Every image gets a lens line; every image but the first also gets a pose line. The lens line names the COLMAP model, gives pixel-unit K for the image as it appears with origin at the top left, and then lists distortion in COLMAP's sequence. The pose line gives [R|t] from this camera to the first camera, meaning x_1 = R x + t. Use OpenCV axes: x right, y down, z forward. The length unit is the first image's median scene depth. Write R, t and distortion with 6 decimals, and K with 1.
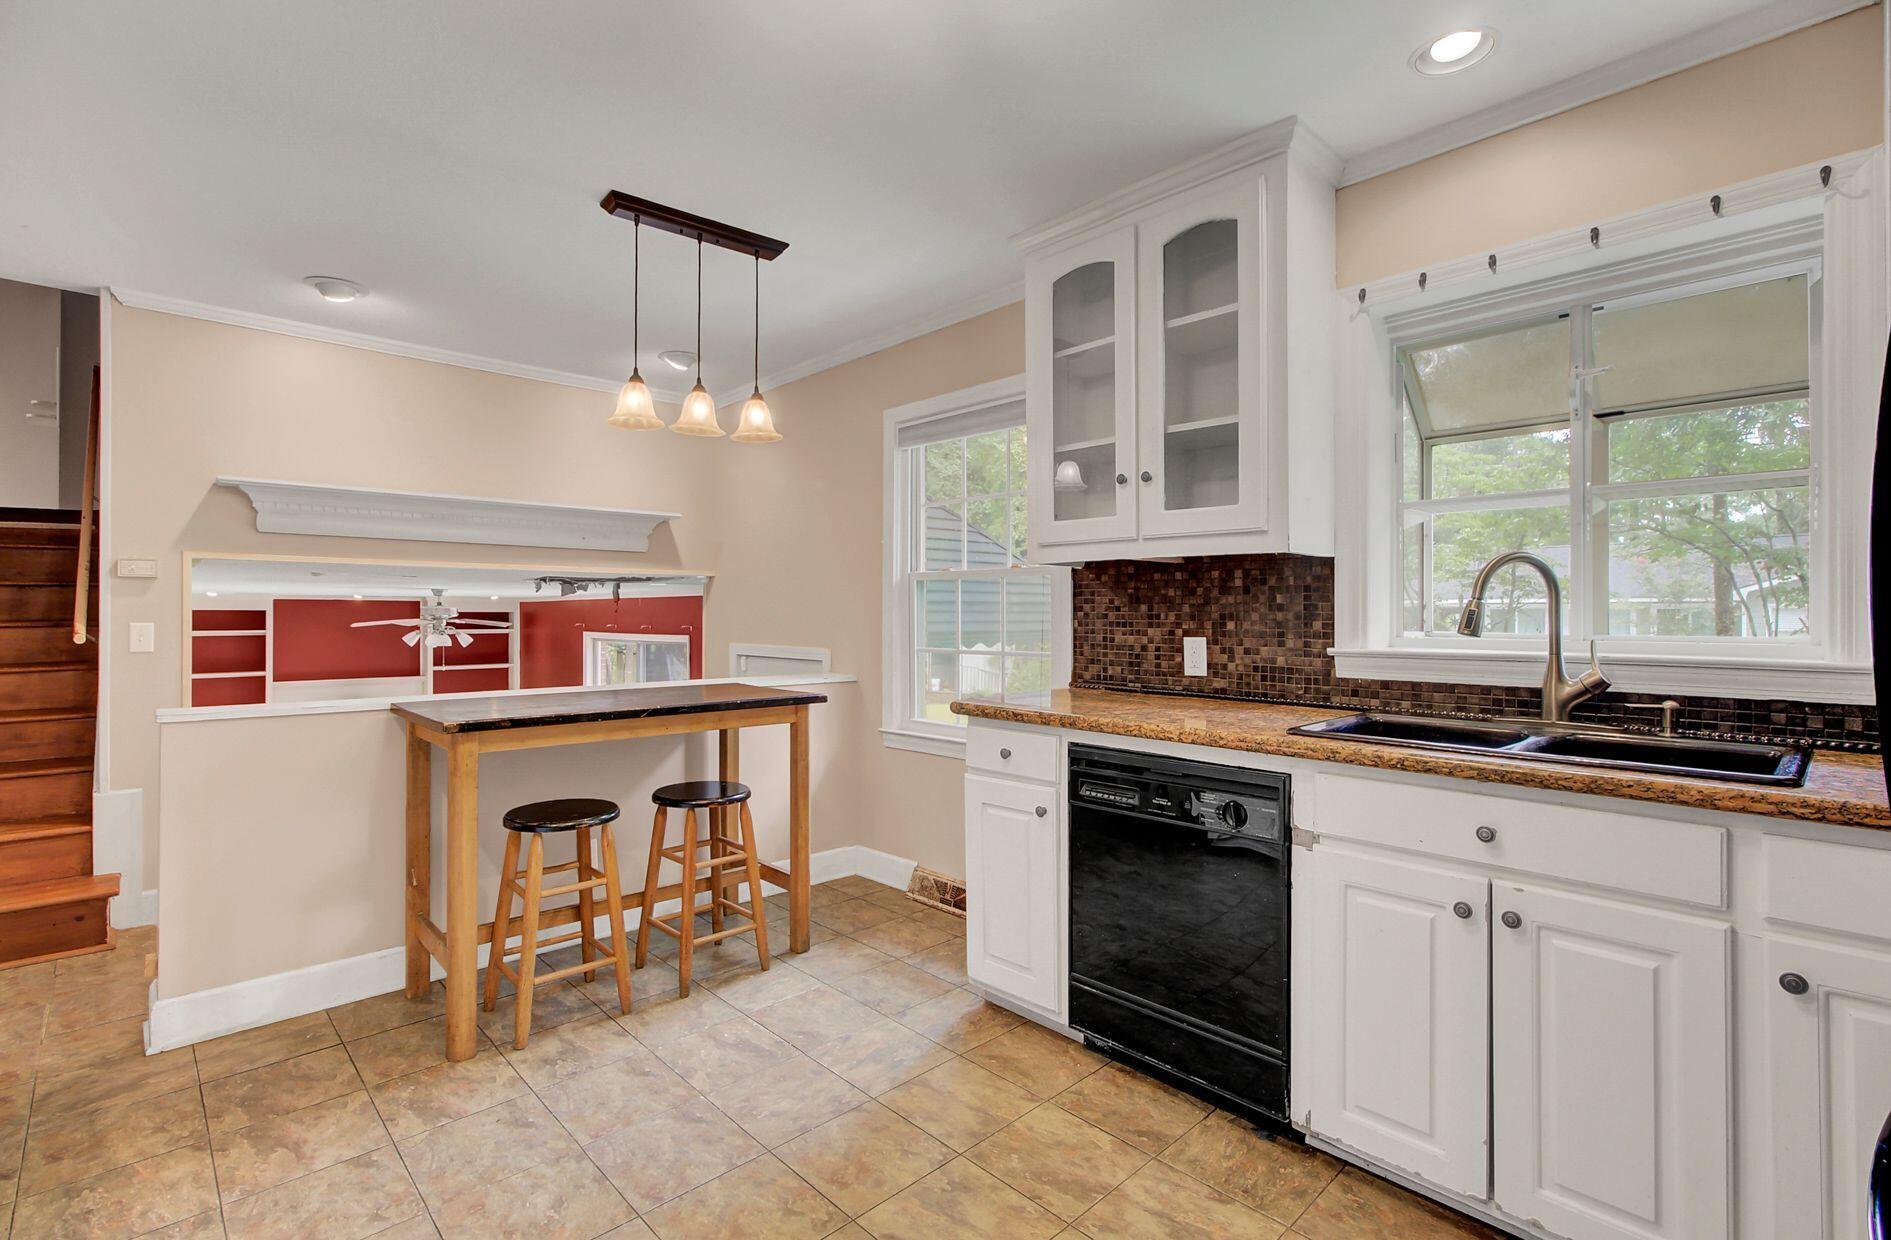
lens RADIAL K [[883.7, 0, 931.9], [0, 883.7, 614.3], [0, 0, 1]] dist [-0.005528, 0.003379]
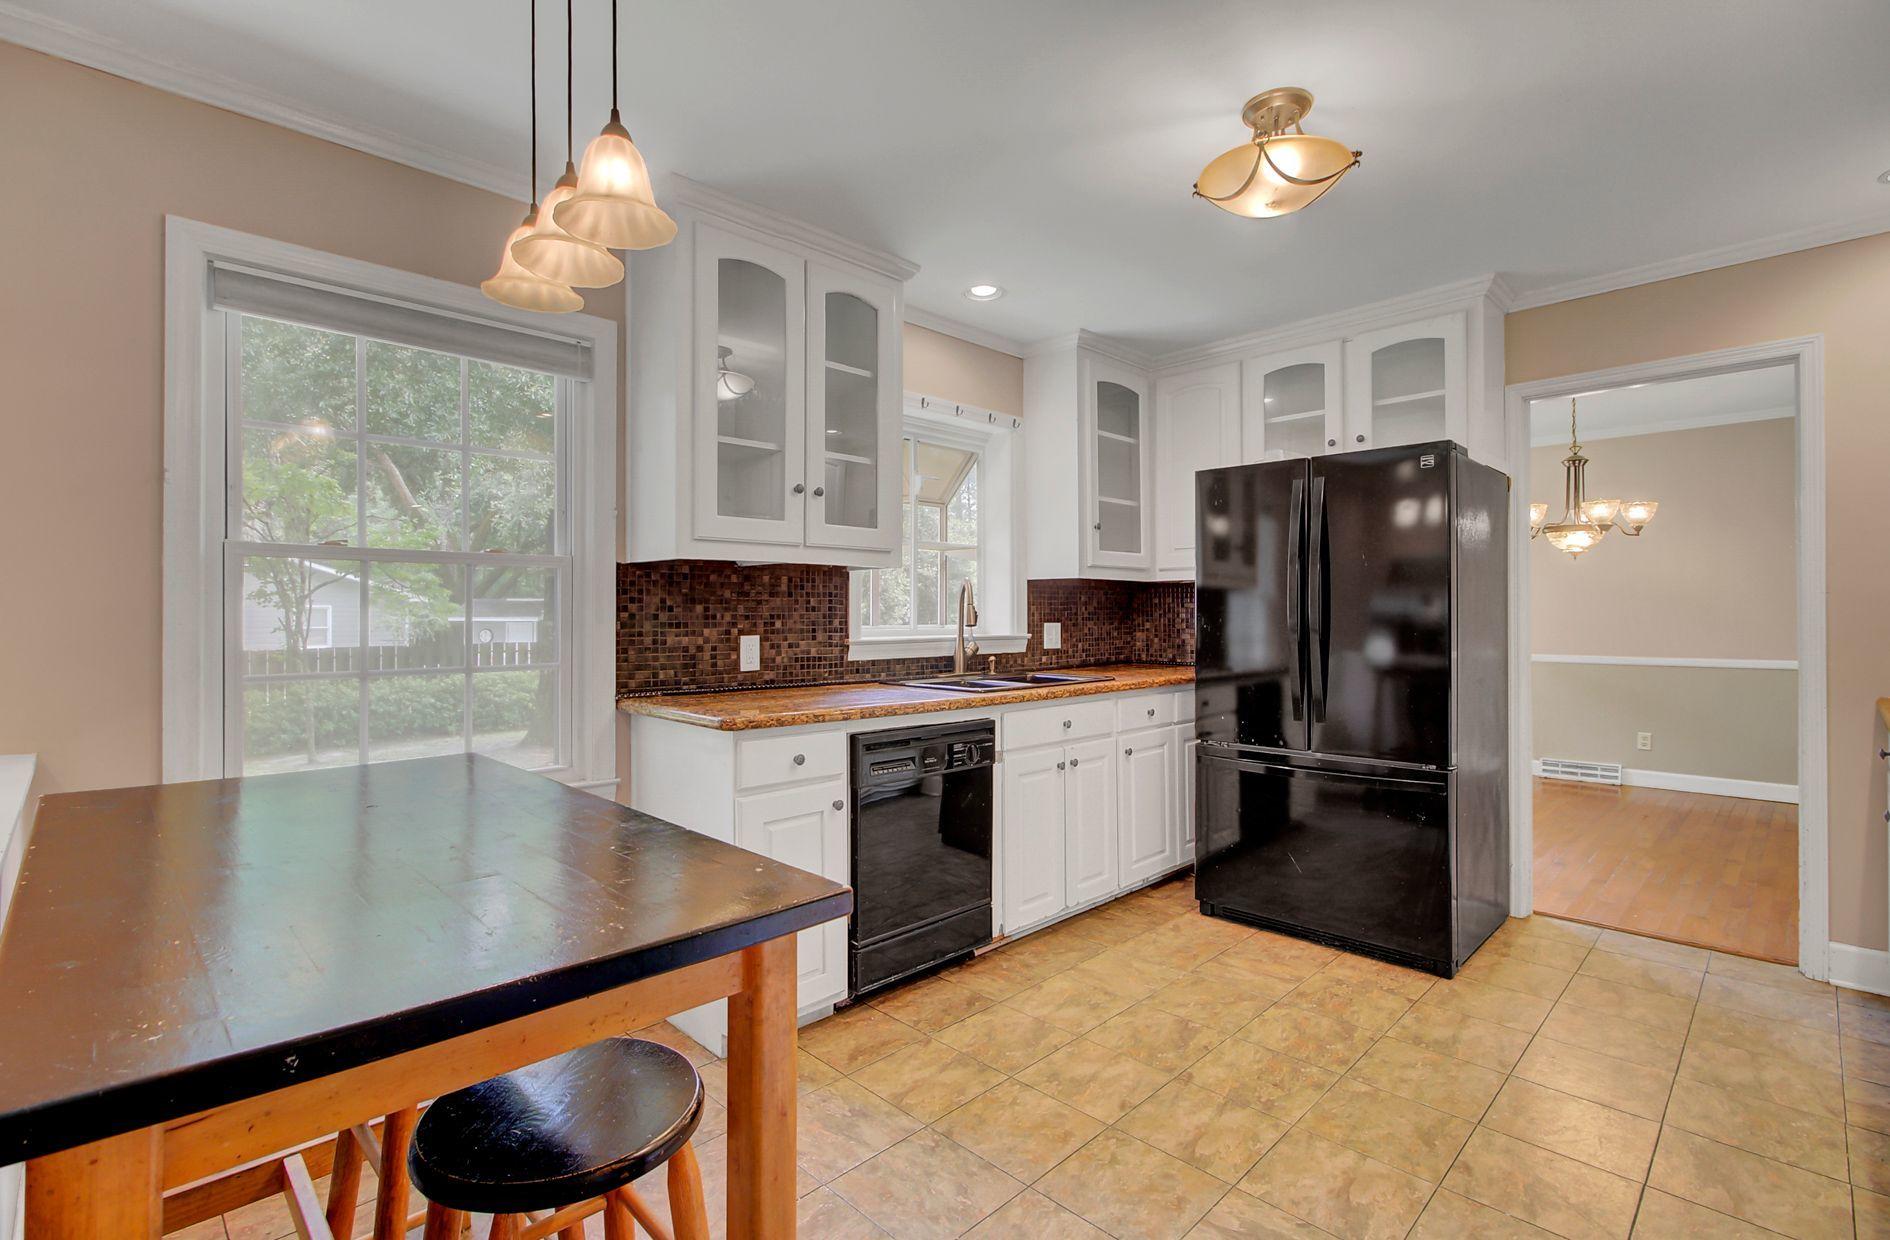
lens RADIAL K [[883.2, 0, 930.1], [0, 883.2, 613.2], [0, 0, 1]] dist [-0.005528, 0.003379]
pose [[-0.036738, -0.000960, 0.999324, -0.815796], [0.000390, 0.999999, 0.000975, -0.002723], [-0.999325, 0.000426, -0.036738, 0.829108]]
